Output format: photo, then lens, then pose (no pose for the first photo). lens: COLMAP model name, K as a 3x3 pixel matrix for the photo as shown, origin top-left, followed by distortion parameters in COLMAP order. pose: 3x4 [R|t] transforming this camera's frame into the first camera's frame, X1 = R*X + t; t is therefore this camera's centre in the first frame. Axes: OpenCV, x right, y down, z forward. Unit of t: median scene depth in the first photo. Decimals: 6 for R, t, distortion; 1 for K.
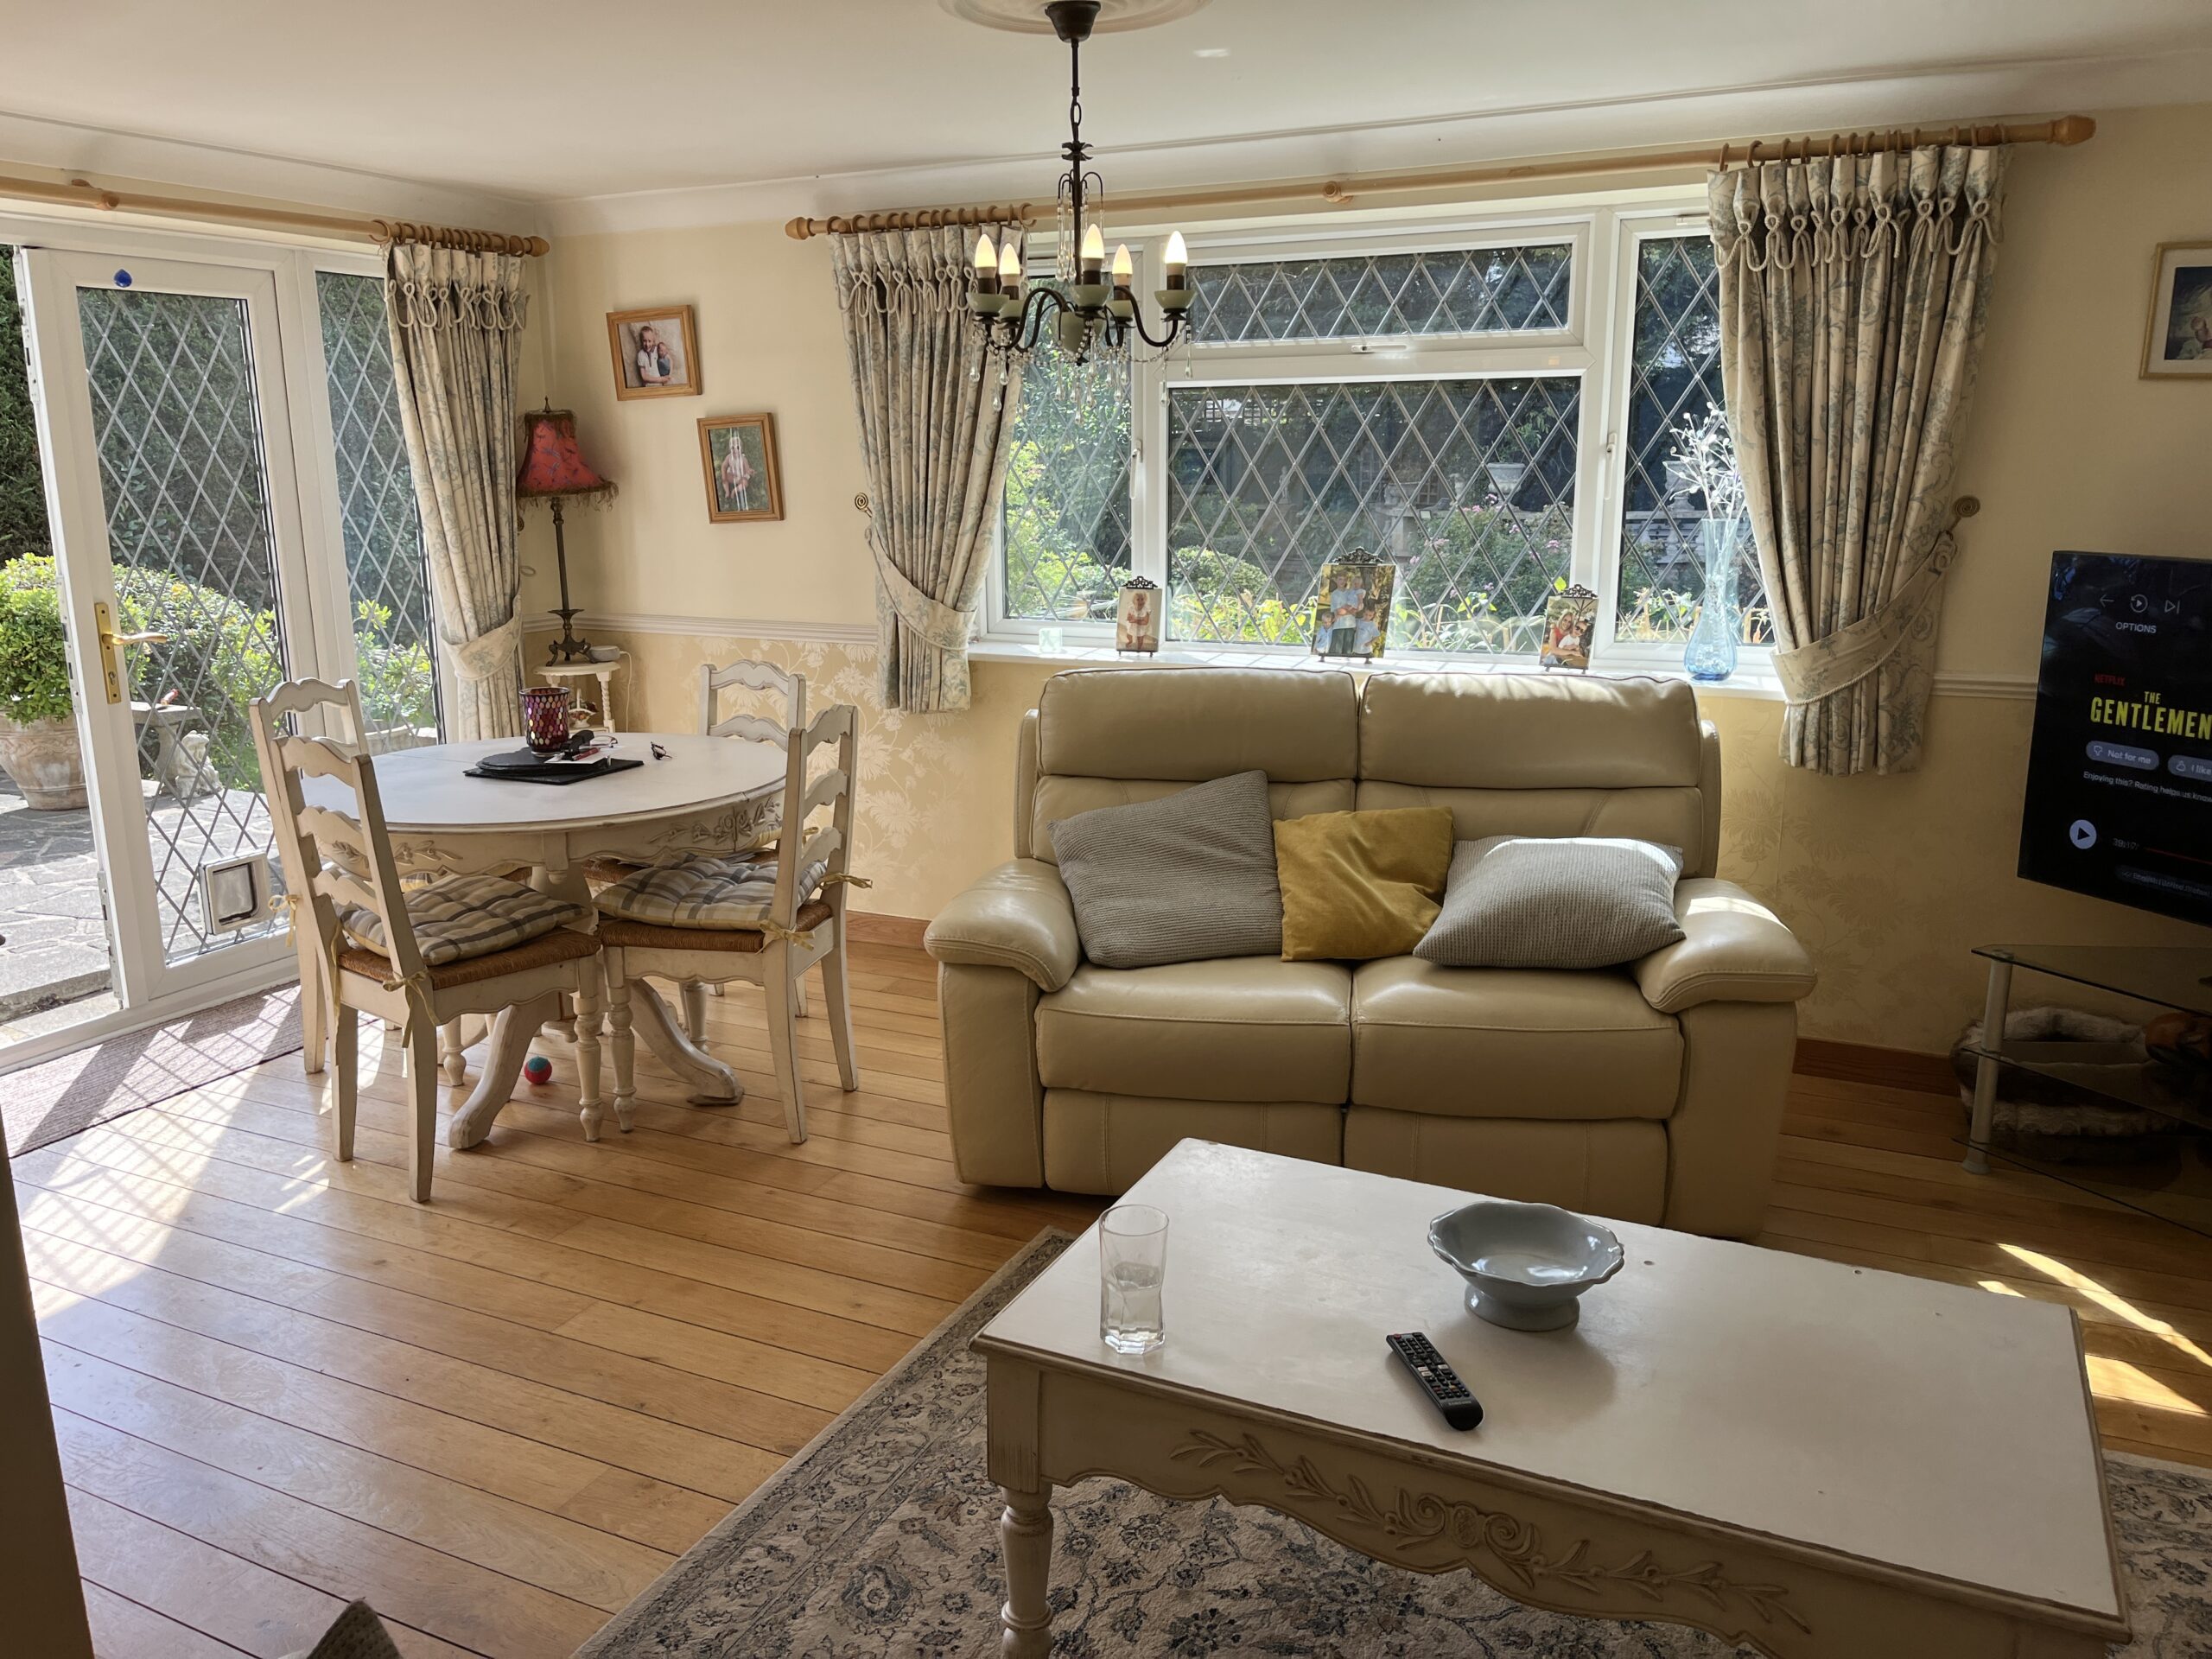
lens RADIAL K [[1686.4, 0, 1087.5], [0, 1686.4, 835.8], [0, 0, 1]] dist [0.054441, -0.070569]
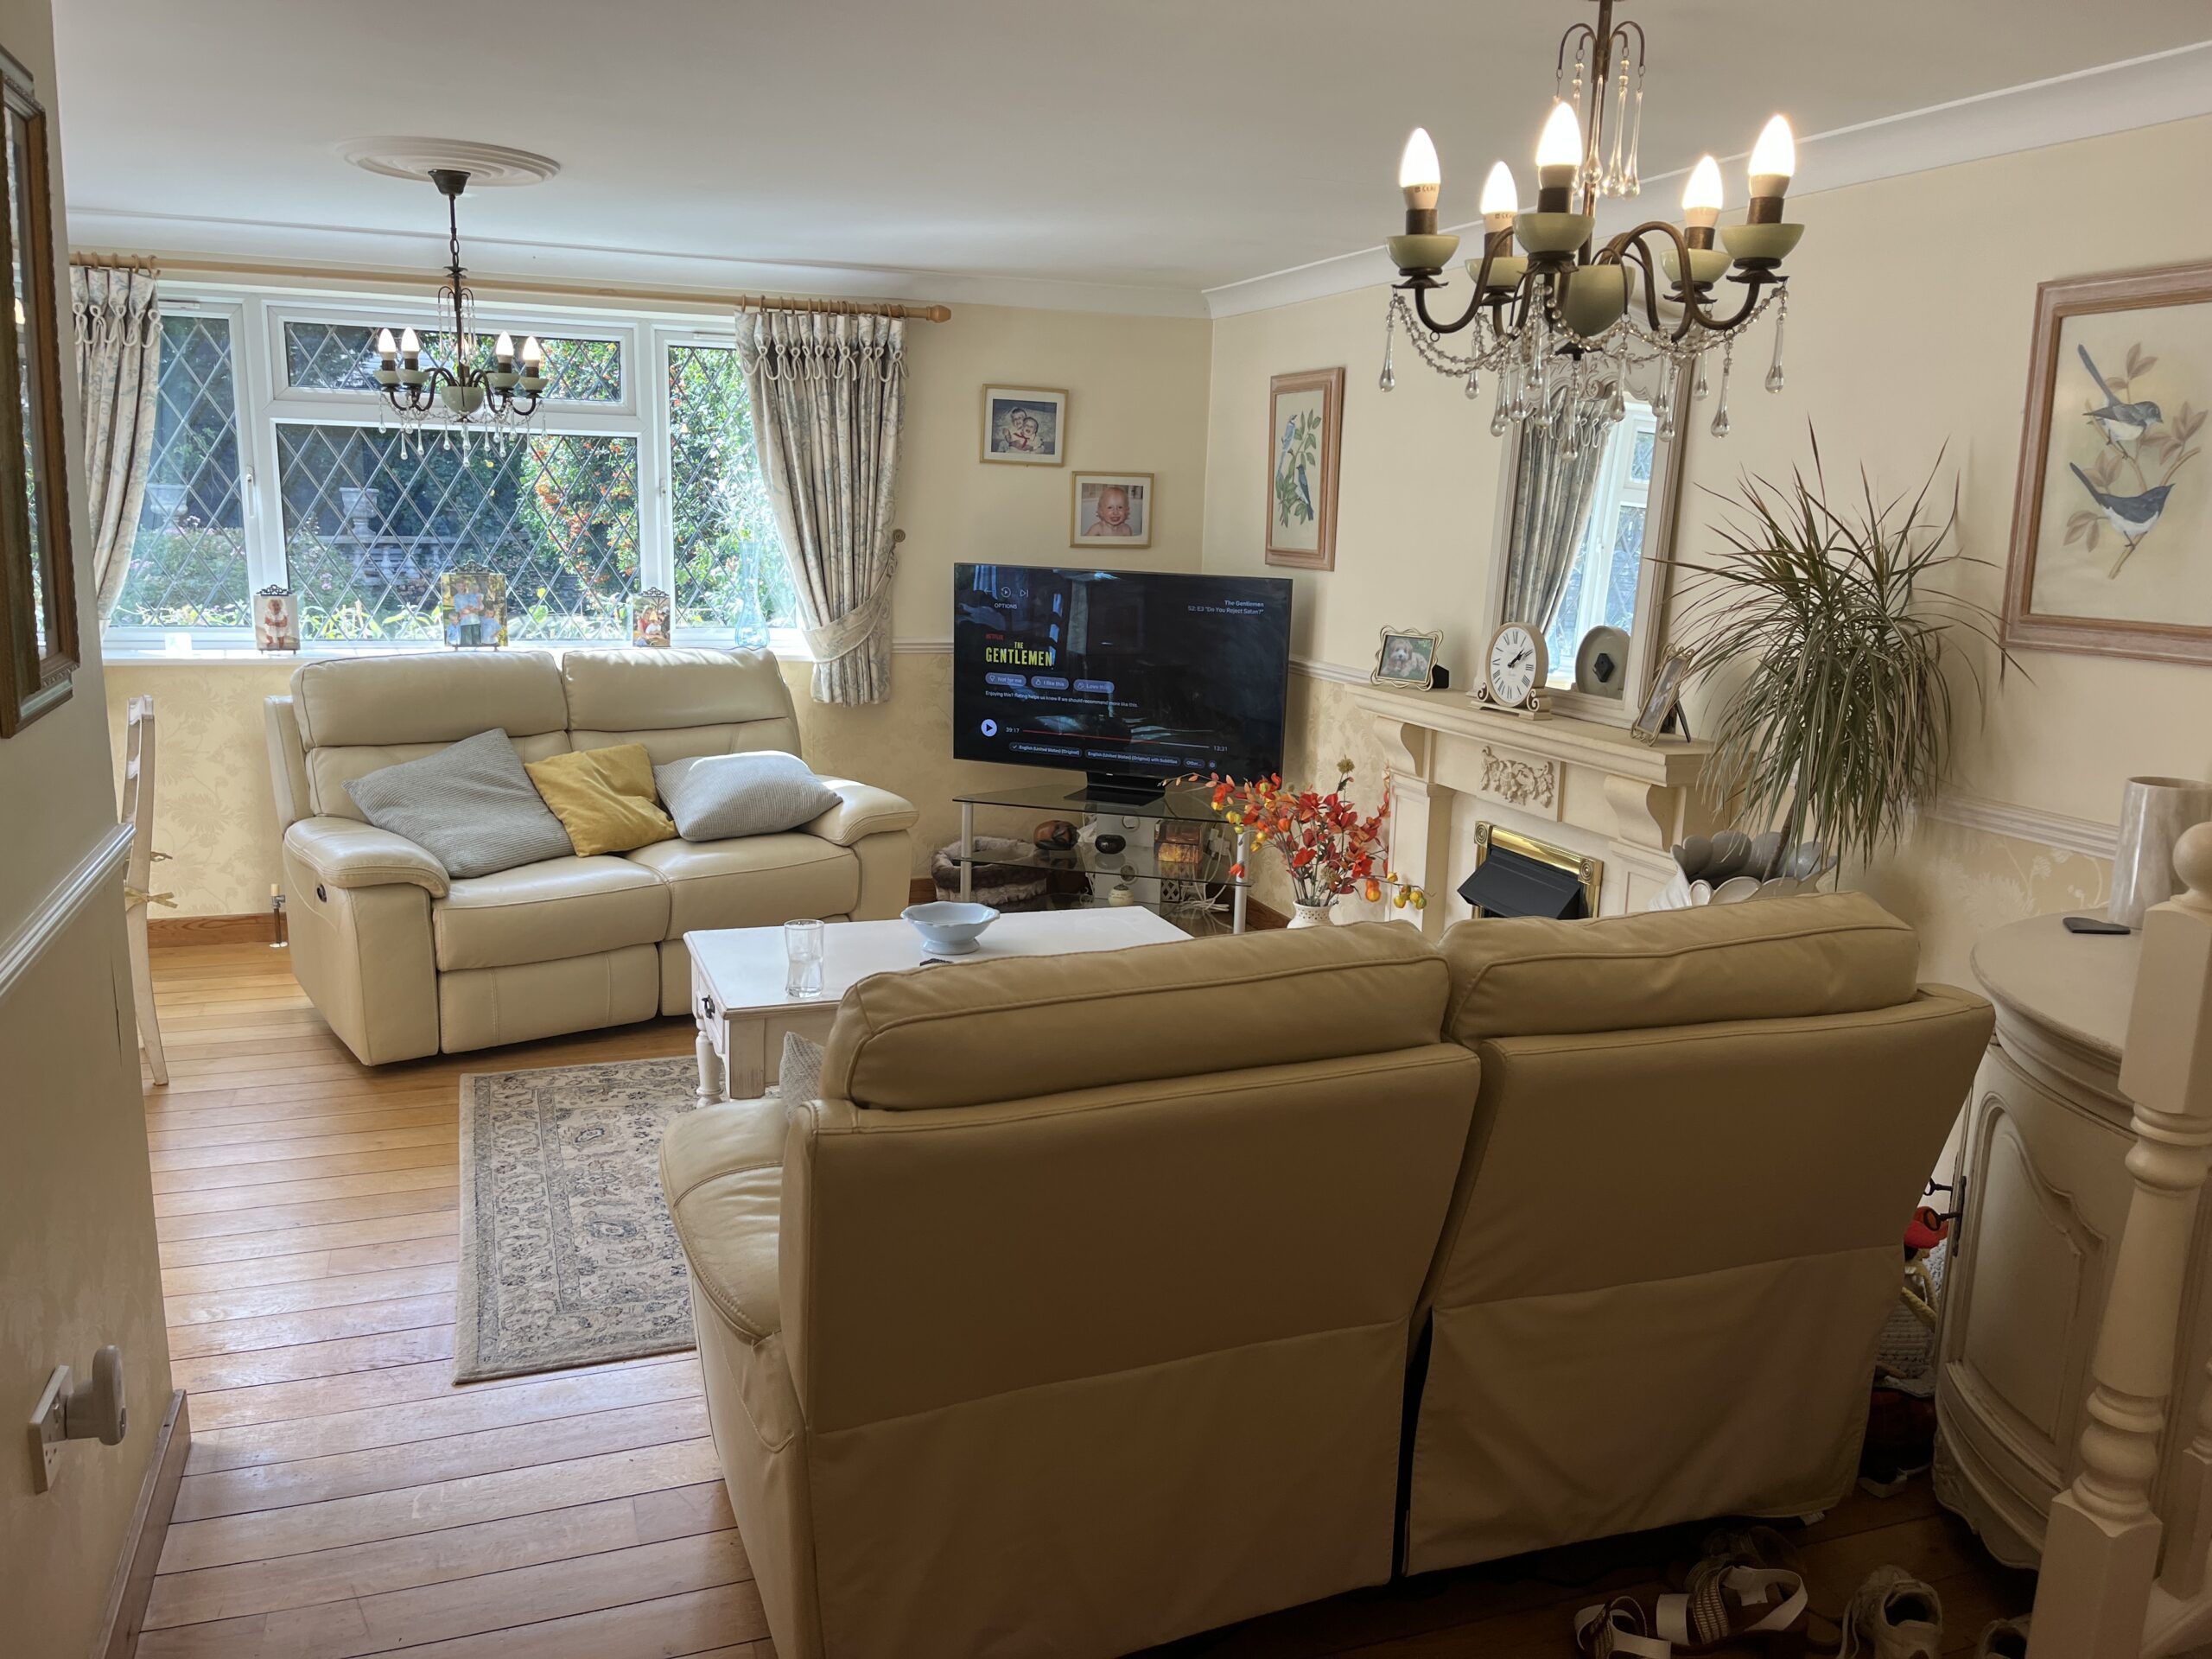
lens RADIAL K [[1686.4, 0, 1097.9], [0, 1686.4, 841.6], [0, 0, 1]] dist [0.054441, -0.070569]
pose [[0.698069, -0.118011, 0.706239, -0.533897], [0.126648, 0.991123, 0.040432, 0.055784], [-0.704741, 0.061219, 0.706818, -0.260975]]
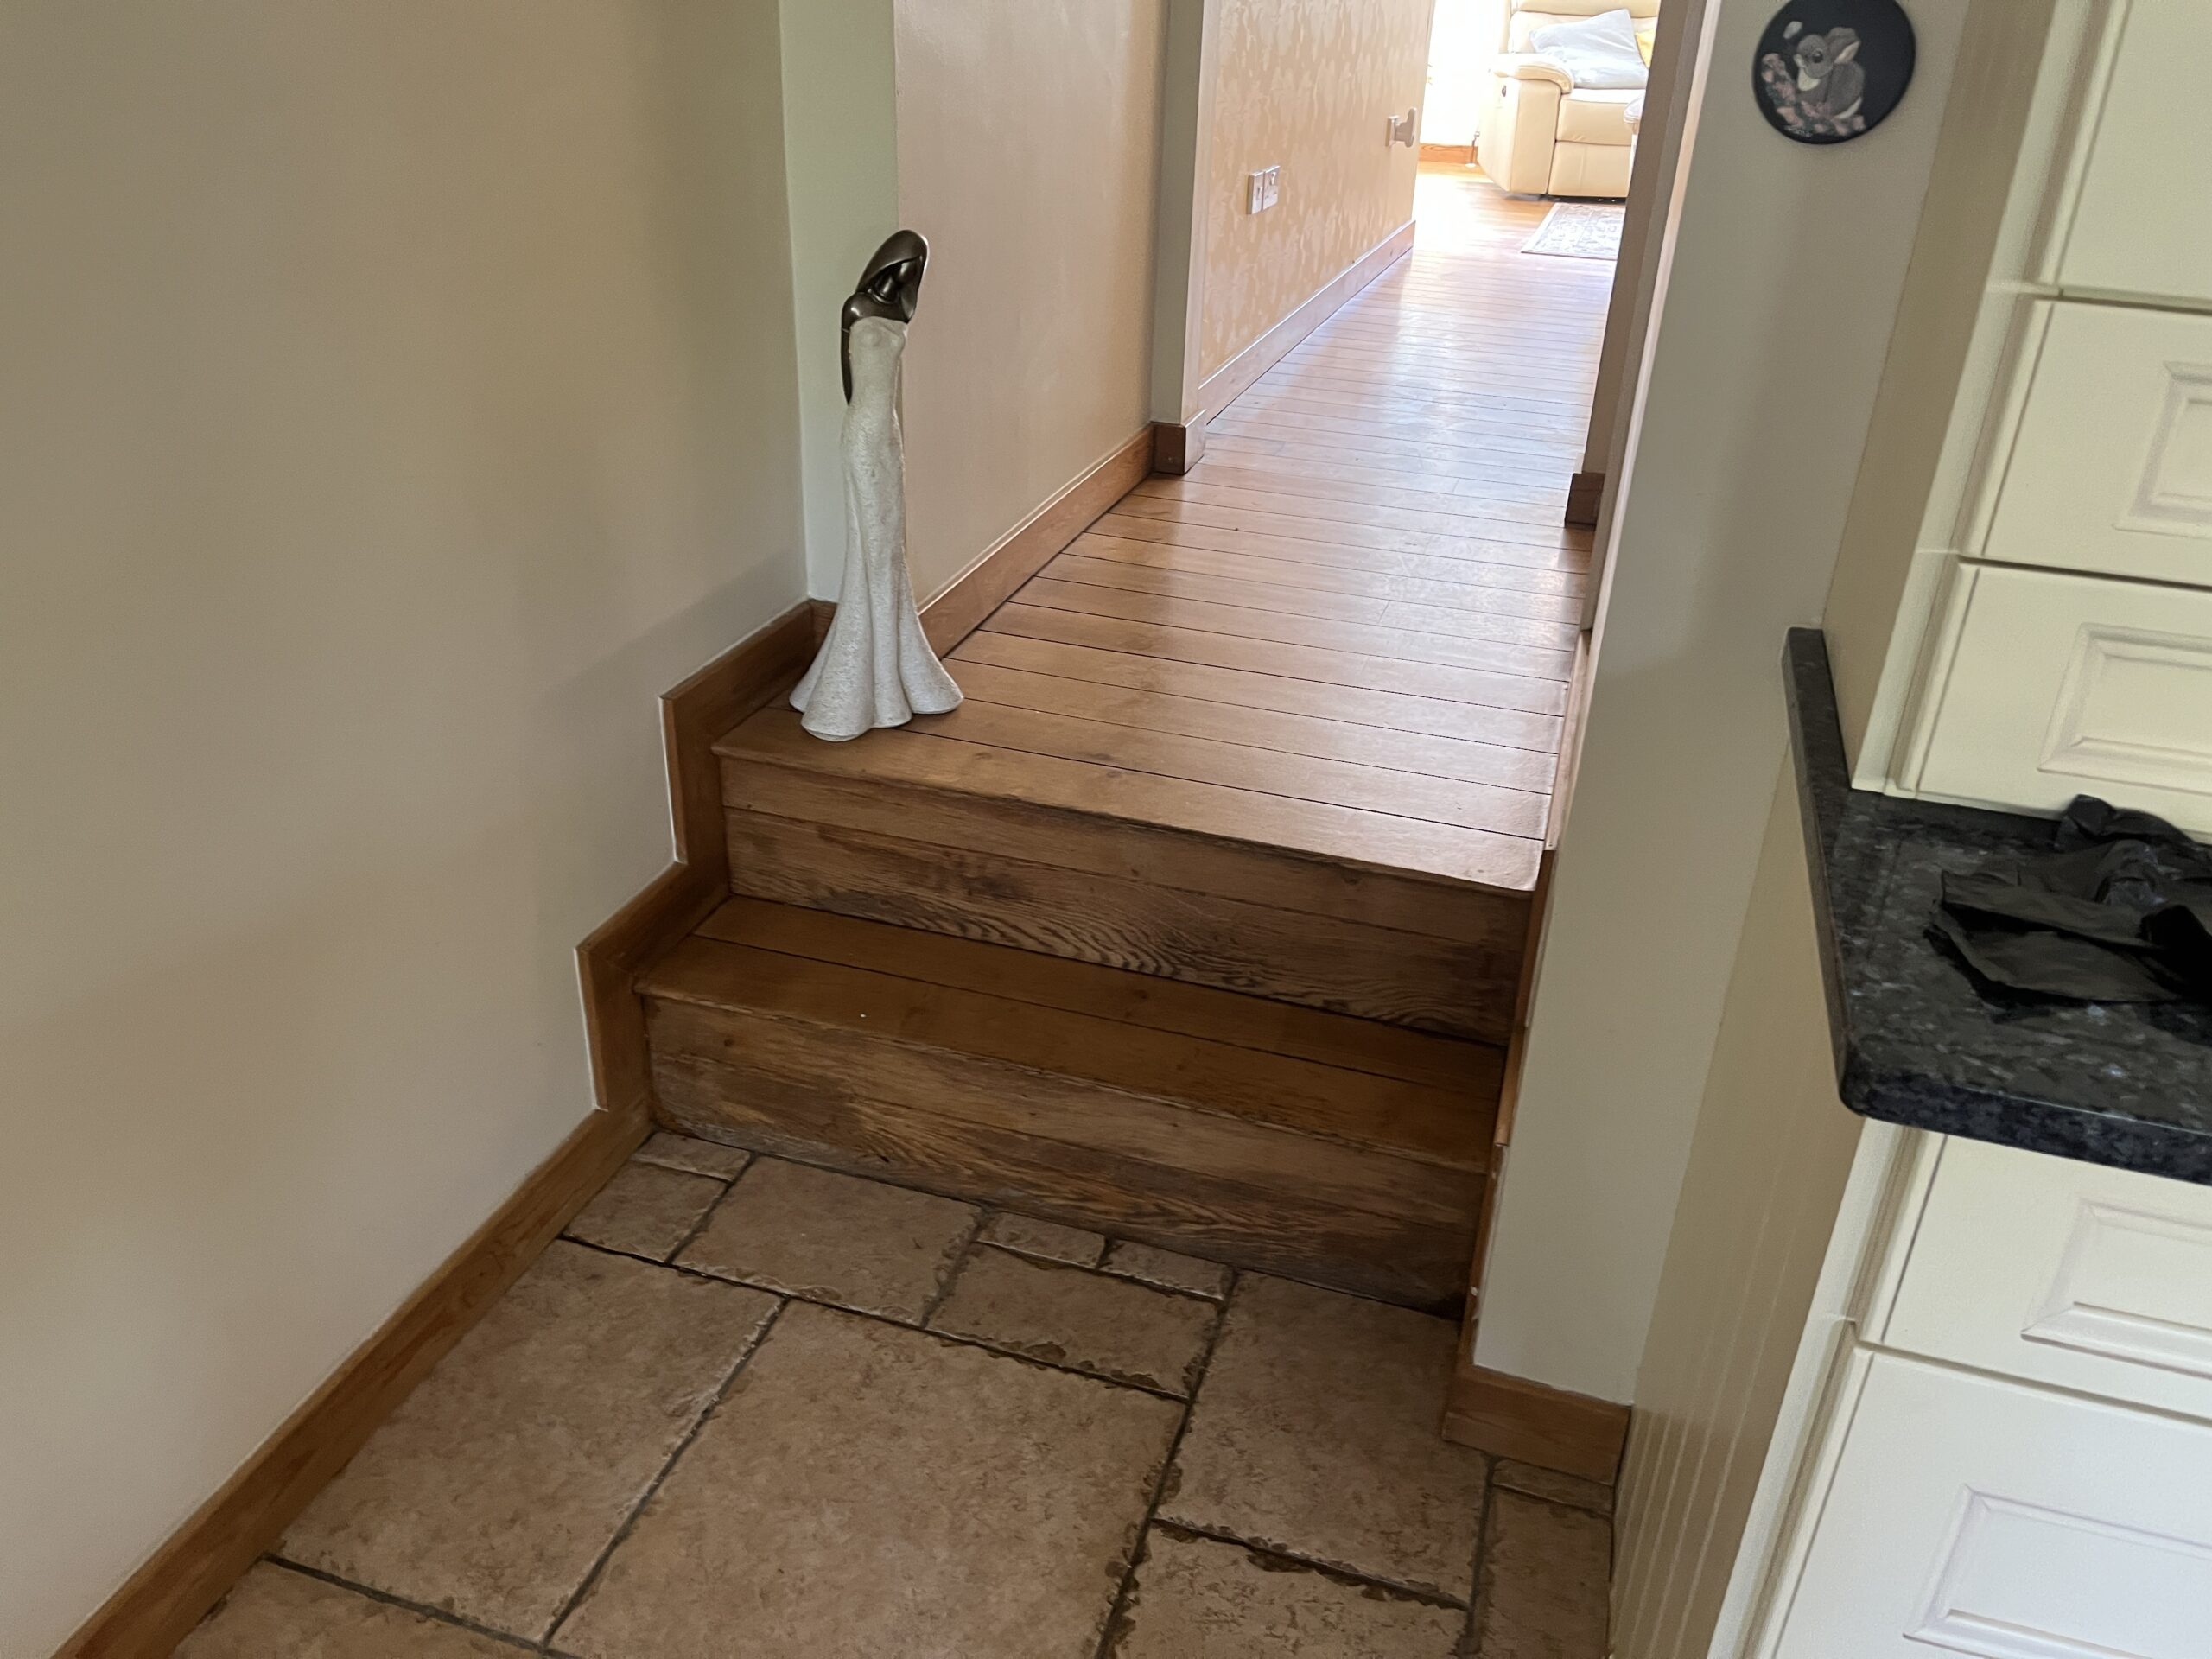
lens RADIAL K [[1686.4, 0, 1093.9], [0, 1686.4, 825.6], [0, 0, 1]] dist [0.054441, -0.070569]
pose [[0.990267, -0.022827, 0.137293, -0.893231], [-0.011691, 0.969328, 0.245491, 0.445976], [-0.138686, -0.244706, 0.959628, -1.217149]]
